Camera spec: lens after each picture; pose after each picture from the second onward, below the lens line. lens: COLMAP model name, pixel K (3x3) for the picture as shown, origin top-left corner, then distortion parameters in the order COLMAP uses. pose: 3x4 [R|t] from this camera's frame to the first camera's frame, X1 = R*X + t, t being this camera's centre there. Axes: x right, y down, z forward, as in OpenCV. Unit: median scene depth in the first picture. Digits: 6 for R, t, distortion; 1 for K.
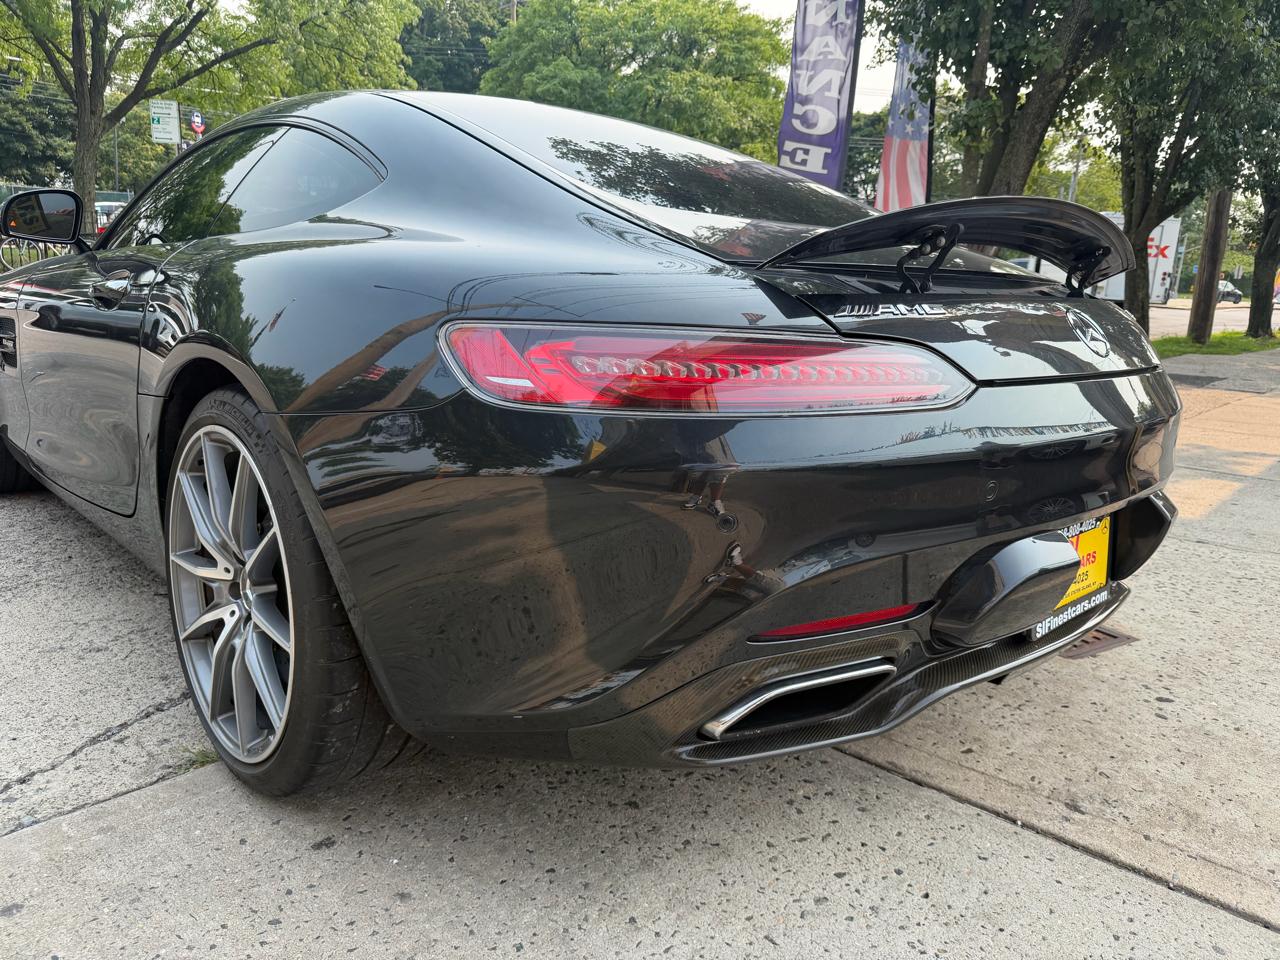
lens RADIAL K [[893.6, 0, 655.2], [0, 893.6, 476.1], [0, 0, 1]] dist [-0.008937, -0.006326]
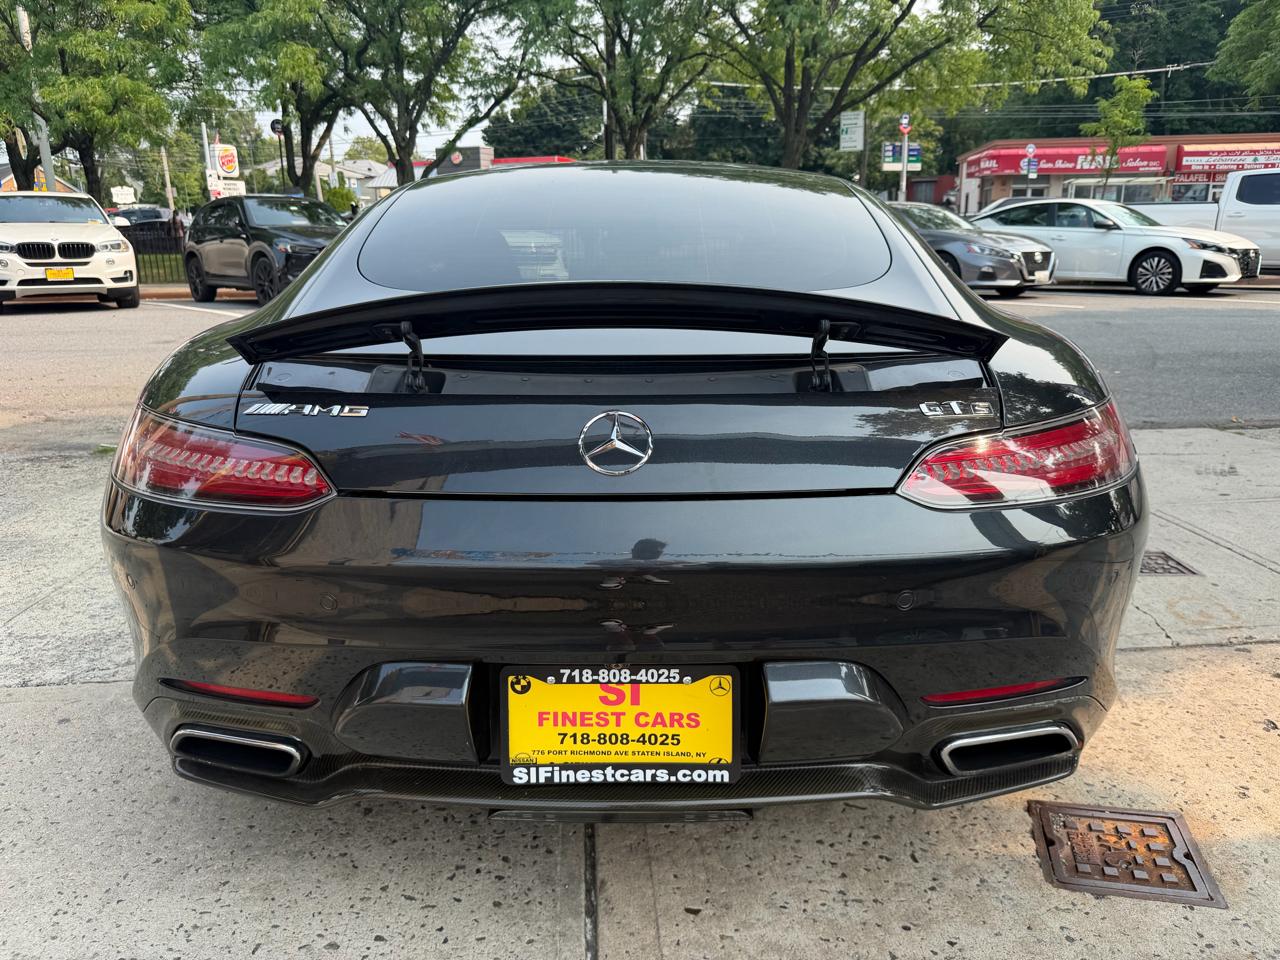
lens RADIAL K [[916.9, 0, 639.9], [0, 916.9, 464.1], [0, 0, 1]] dist [-0.014797, 0.002859]
pose [[0.723239, 0.108654, -0.681997, 0.956310], [-0.111101, 0.992988, 0.040380, -0.152966], [0.681602, 0.046566, 0.730240, 0.360557]]
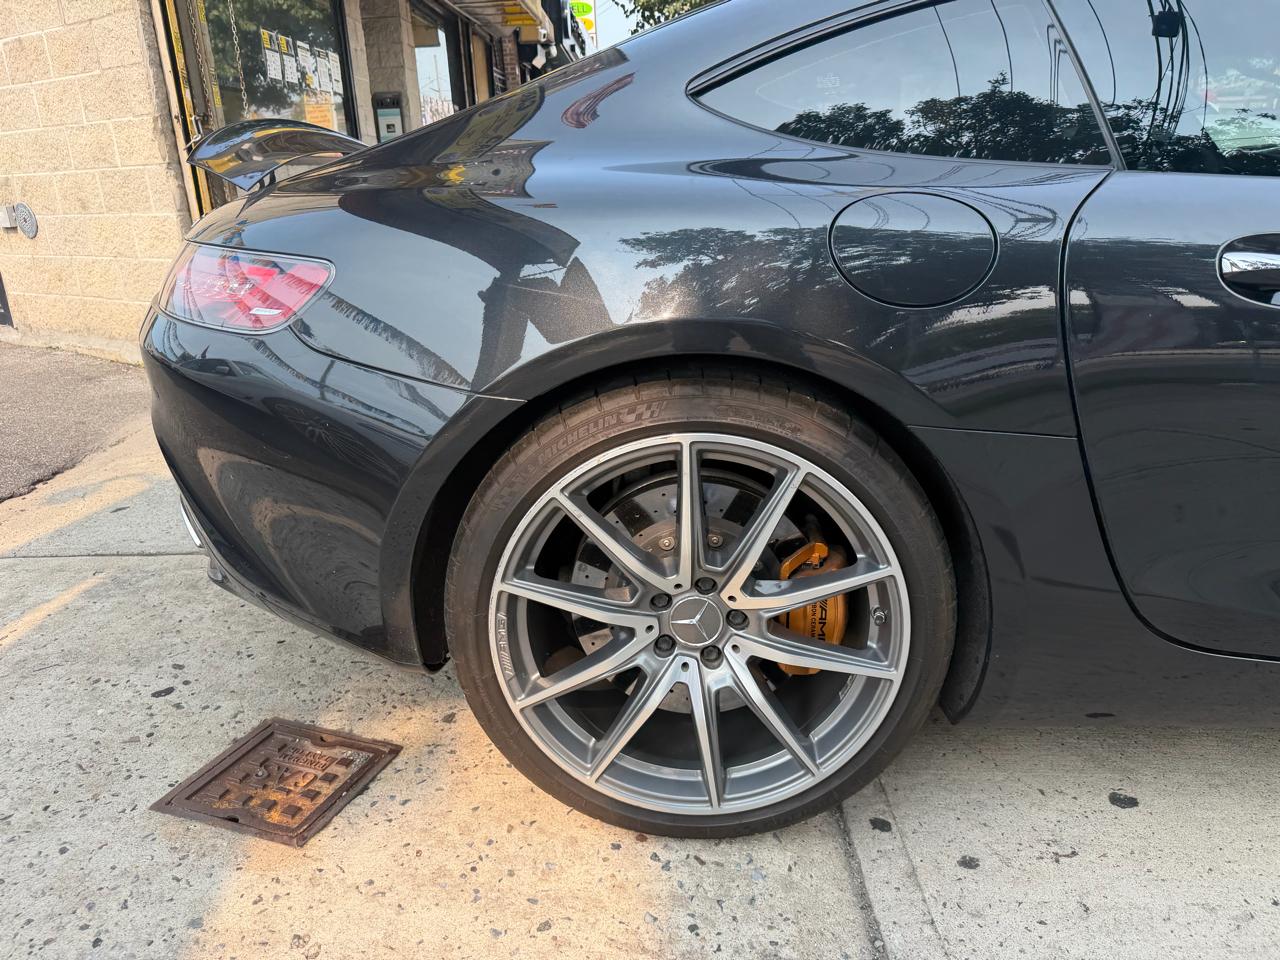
lens RADIAL K [[906.6, 0, 654.9], [0, 906.6, 477.4], [0, 0, 1]] dist [0.023316, -0.032857]
pose [[-0.711915, 0.197246, -0.673996, 0.988178], [-0.170232, 0.882651, 0.438119, -0.484031], [0.681321, 0.426639, -0.594795, 2.202672]]
